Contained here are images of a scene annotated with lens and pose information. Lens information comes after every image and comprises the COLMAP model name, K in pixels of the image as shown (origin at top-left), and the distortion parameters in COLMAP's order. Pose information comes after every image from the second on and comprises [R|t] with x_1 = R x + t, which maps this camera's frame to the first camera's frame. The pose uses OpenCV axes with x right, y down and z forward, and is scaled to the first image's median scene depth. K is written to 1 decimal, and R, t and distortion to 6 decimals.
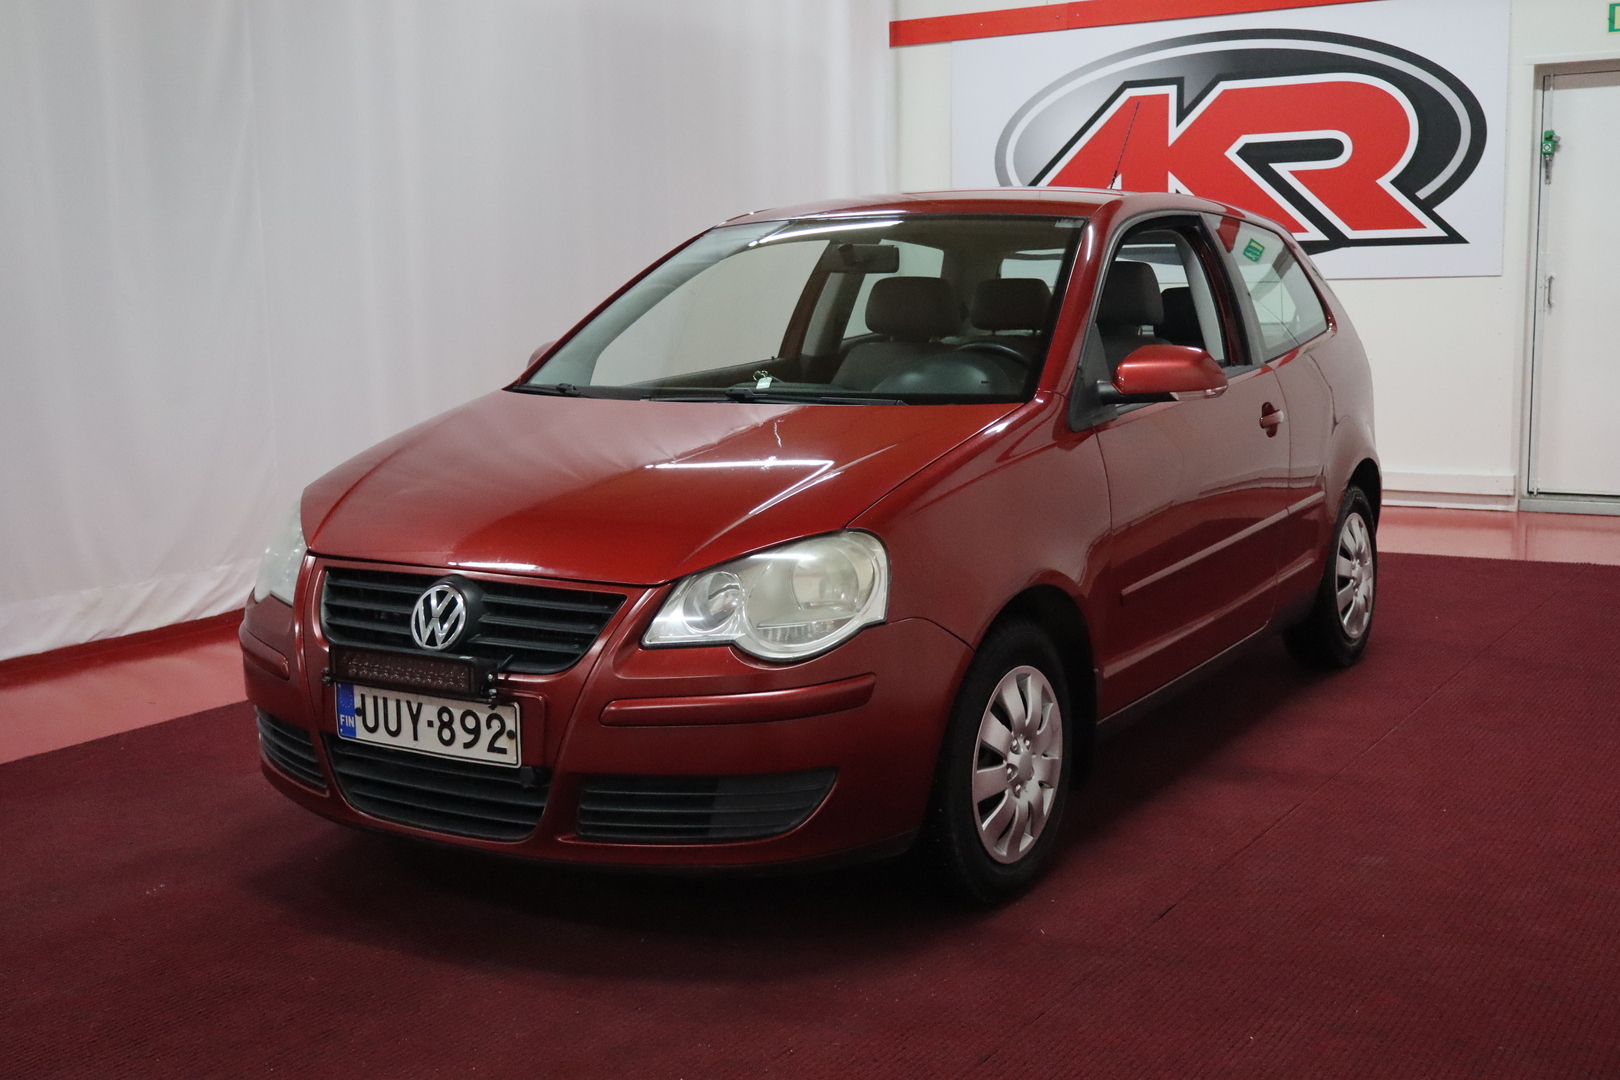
lens RADIAL K [[1819.7, 0, 810.0], [0, 1819.7, 540.0], [0, 0, 1]] dist [0.016227, 0.004744]
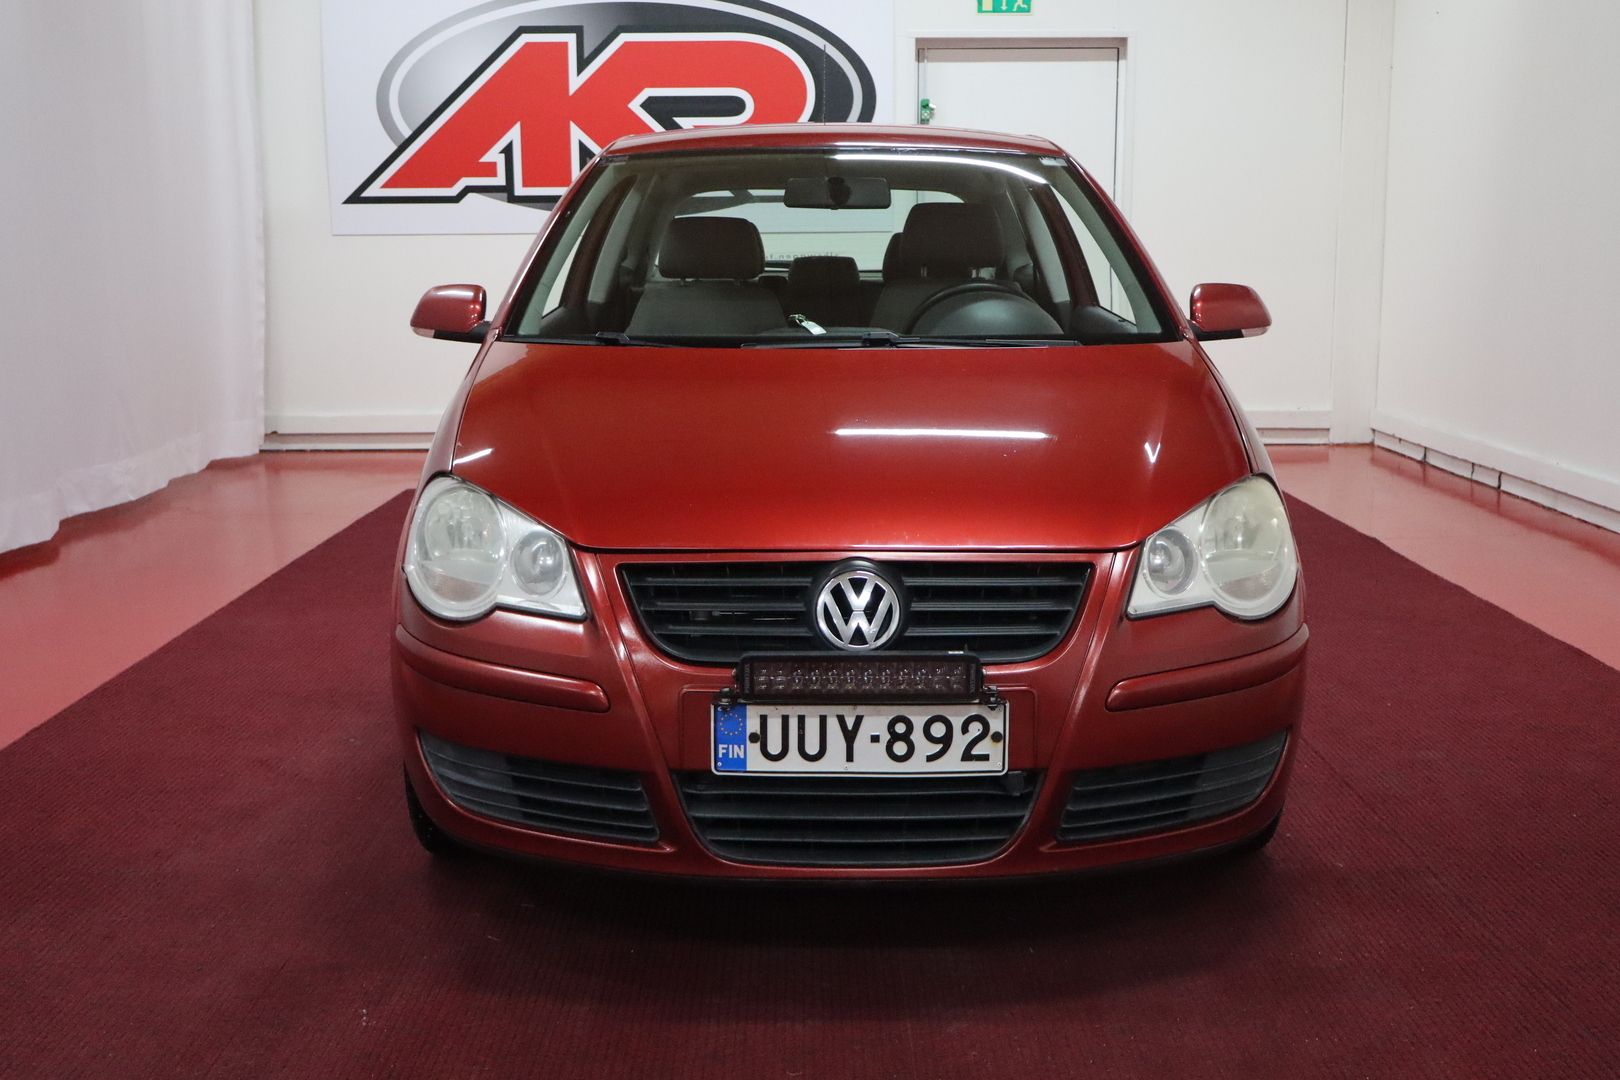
lens RADIAL K [[1776.4, 0, 810.0], [0, 1776.4, 540.0], [0, 0, 1]] dist [0.004957, 0.012172]
pose [[0.856604, -0.076755, 0.510234, -0.622718], [0.064086, 0.997043, 0.042396, -0.024299], [-0.511980, -0.003618, 0.858990, 0.316602]]
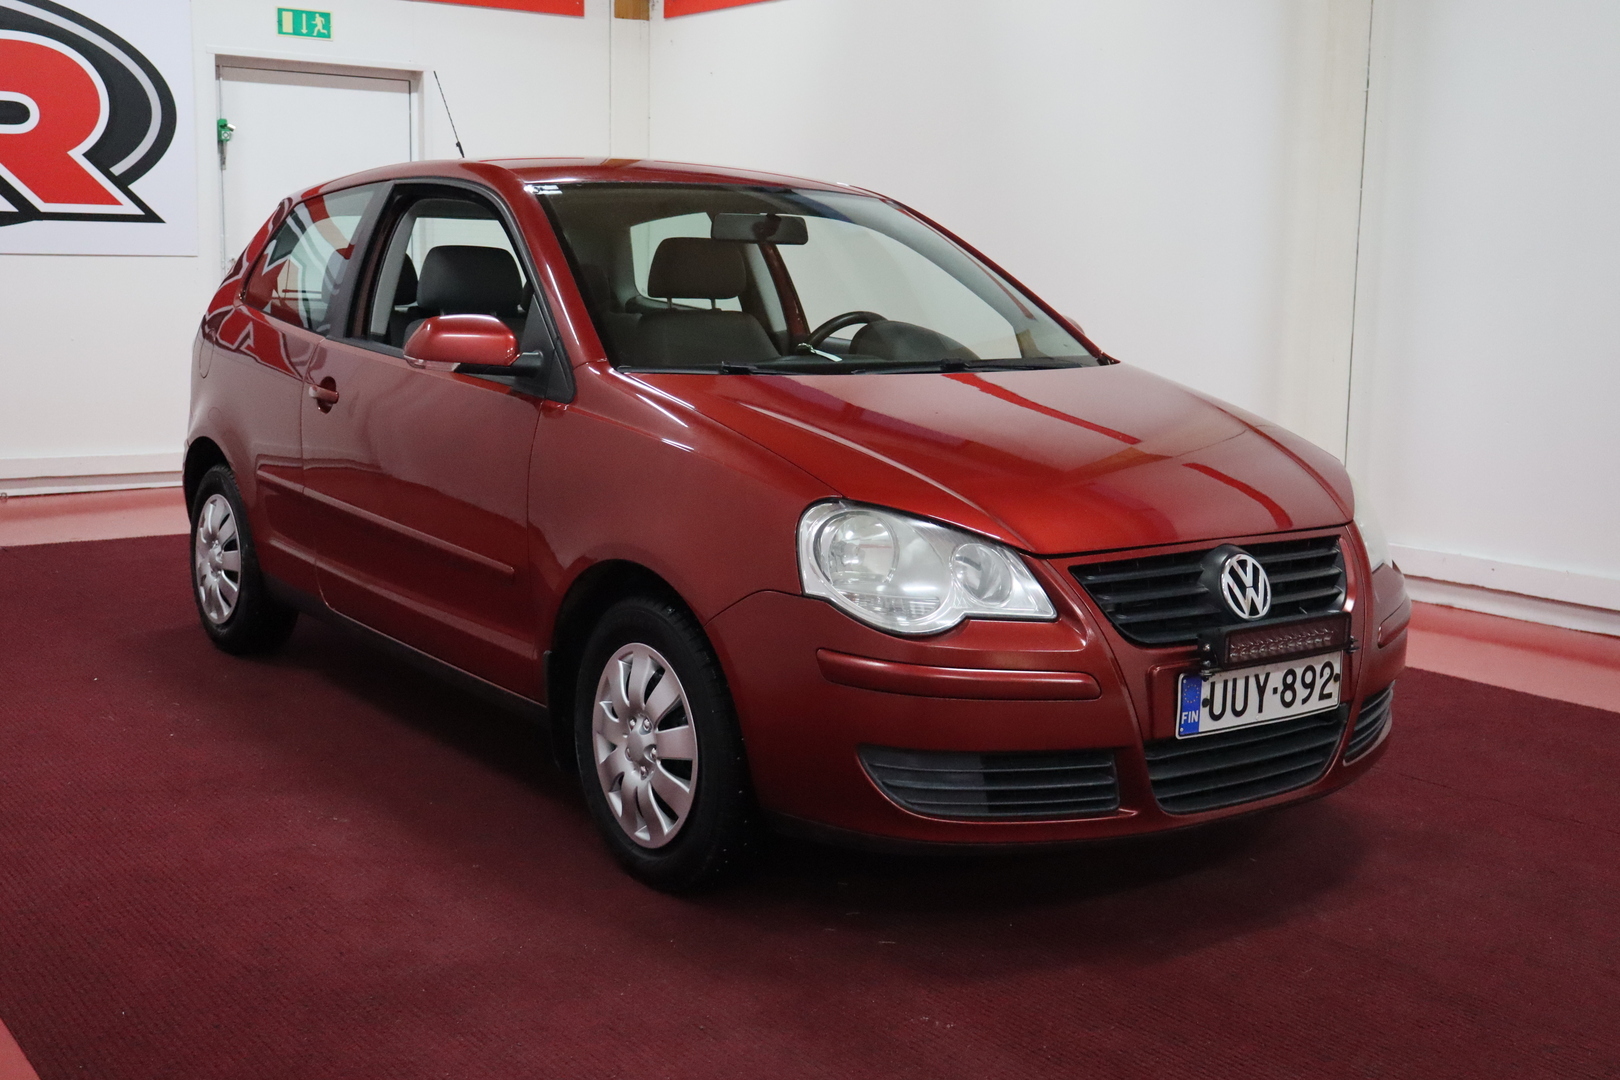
lens RADIAL K [[1776.4, 0, 810.0], [0, 1776.4, 540.0], [0, 0, 1]] dist [0.004957, 0.012172]
pose [[0.394839, -0.119630, 0.910929, -1.160735], [0.109657, 0.990535, 0.082554, -0.087528], [-0.912183, 0.067294, 0.404220, 0.813808]]
